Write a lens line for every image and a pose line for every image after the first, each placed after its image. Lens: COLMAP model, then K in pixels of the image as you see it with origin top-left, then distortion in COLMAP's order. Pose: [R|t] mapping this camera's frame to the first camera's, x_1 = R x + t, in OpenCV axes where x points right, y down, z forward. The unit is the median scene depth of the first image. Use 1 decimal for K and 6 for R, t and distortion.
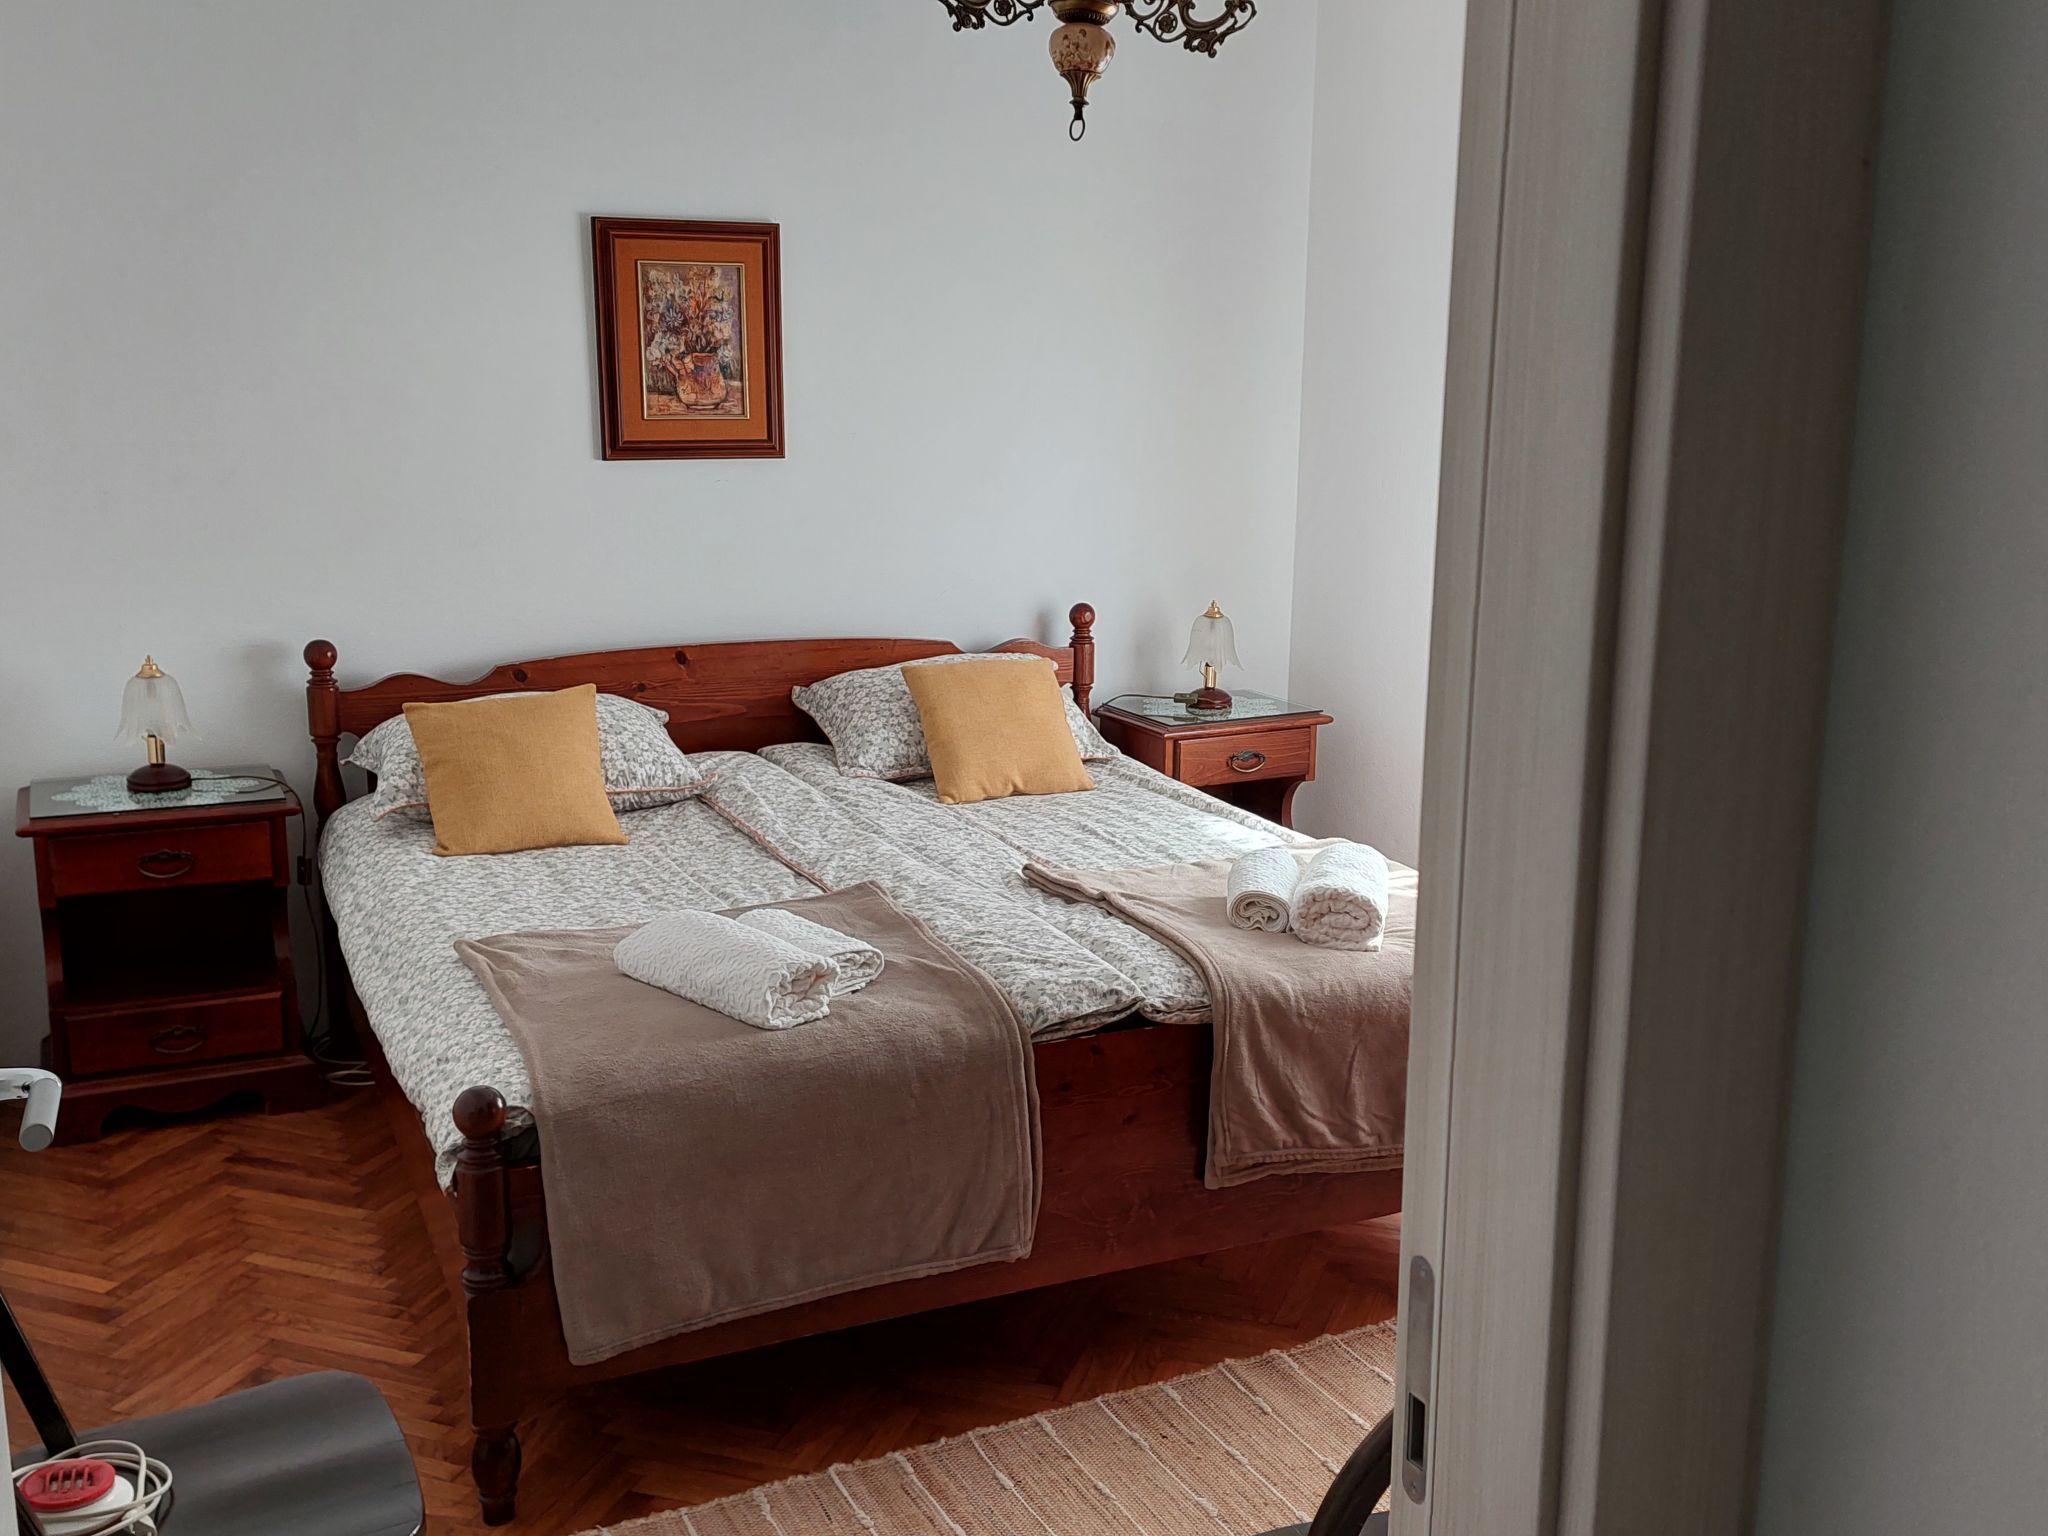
lens RADIAL K [[1992.9, 0, 1083.6], [0, 1992.9, 772.0], [0, 0, 1]] dist [0.137918, -0.214269]
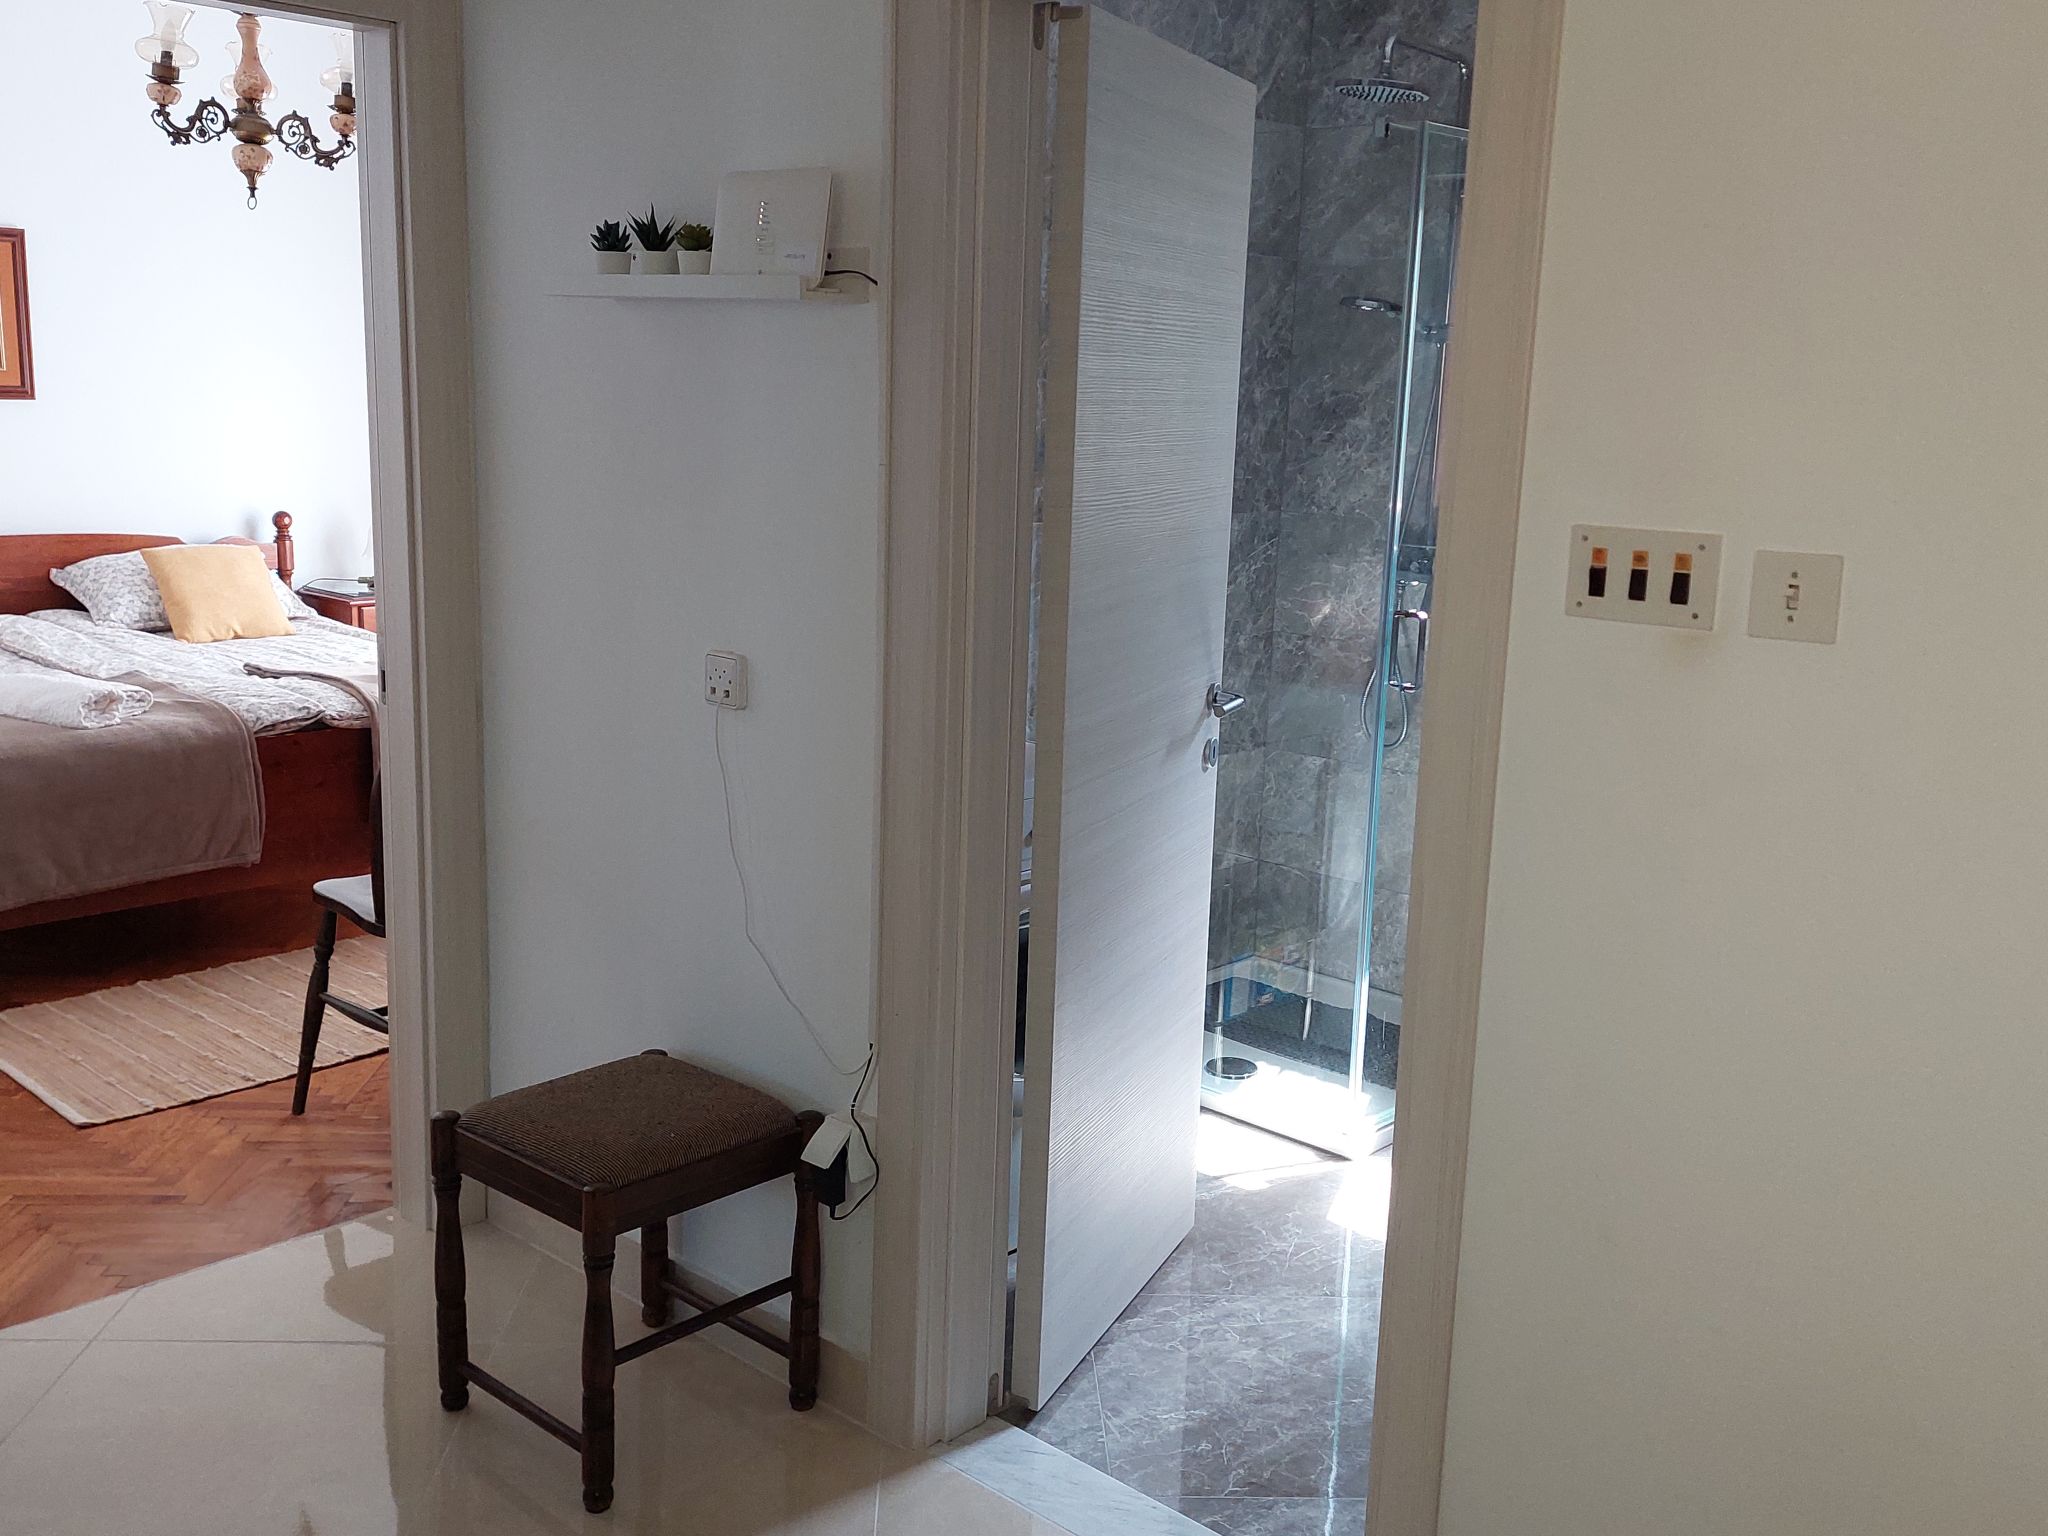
lens RADIAL K [[1992.9, 0, 1083.6], [0, 1992.9, 772.0], [0, 0, 1]] dist [0.137918, -0.214269]
pose [[0.934101, -0.047904, 0.353779, 0.016367], [0.045369, 0.998851, 0.015461, 0.128106], [-0.354113, 0.001608, 0.935201, -0.652010]]
